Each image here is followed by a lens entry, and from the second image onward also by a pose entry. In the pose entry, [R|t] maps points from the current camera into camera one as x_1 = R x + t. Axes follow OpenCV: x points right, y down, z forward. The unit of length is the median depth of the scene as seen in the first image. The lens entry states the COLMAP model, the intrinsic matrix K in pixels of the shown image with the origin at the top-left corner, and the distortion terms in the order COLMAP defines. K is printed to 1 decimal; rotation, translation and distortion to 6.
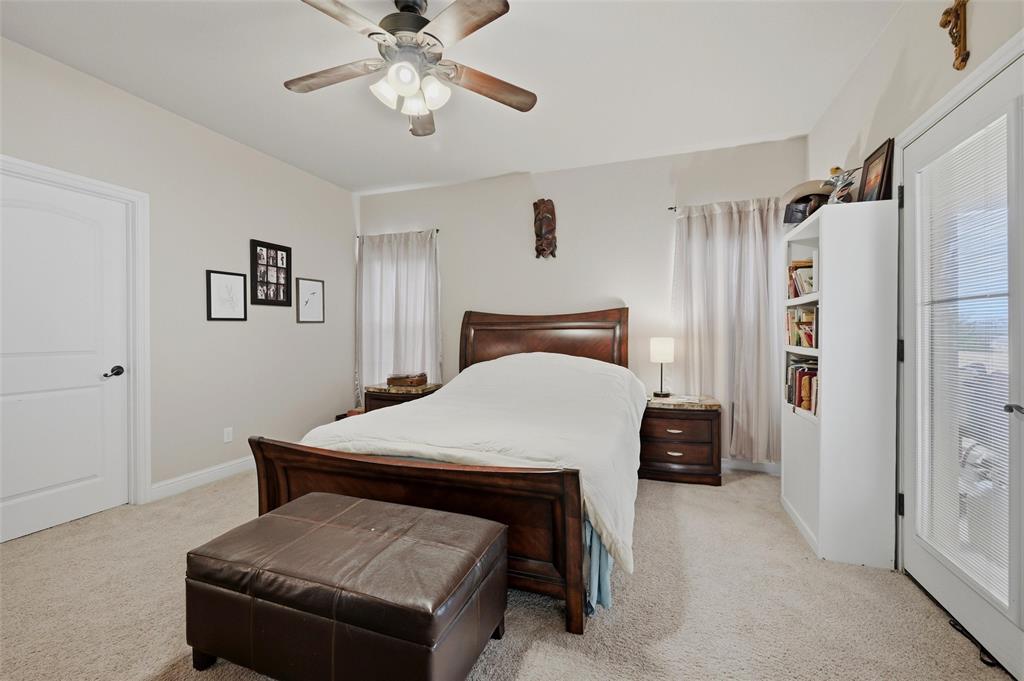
lens RADIAL K [[412.1, 0, 516.4], [0, 412.1, 335.3], [0, 0, 1]] dist [0.000704, 0.000144]
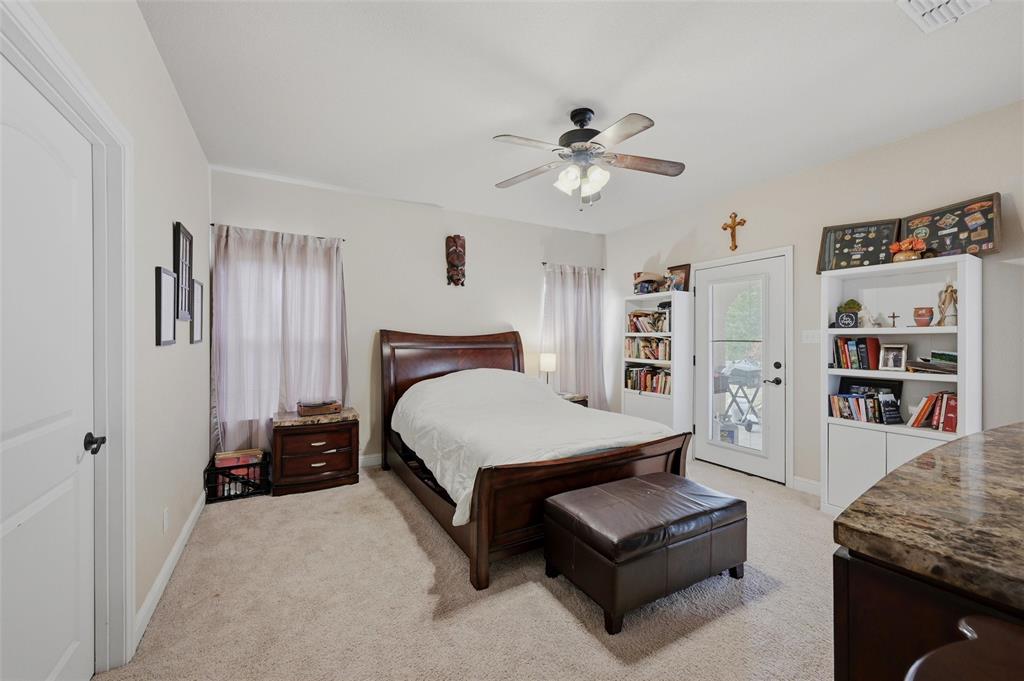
lens RADIAL K [[413.8, 0, 509.4], [0, 413.8, 344.1], [0, 0, 1]] dist [0.000952, 0.000058]
pose [[0.670536, 0.001743, 0.741875, -0.726212], [0.003174, 0.999981, -0.005218, -0.021487], [-0.741870, 0.005854, 0.670518, 0.127779]]
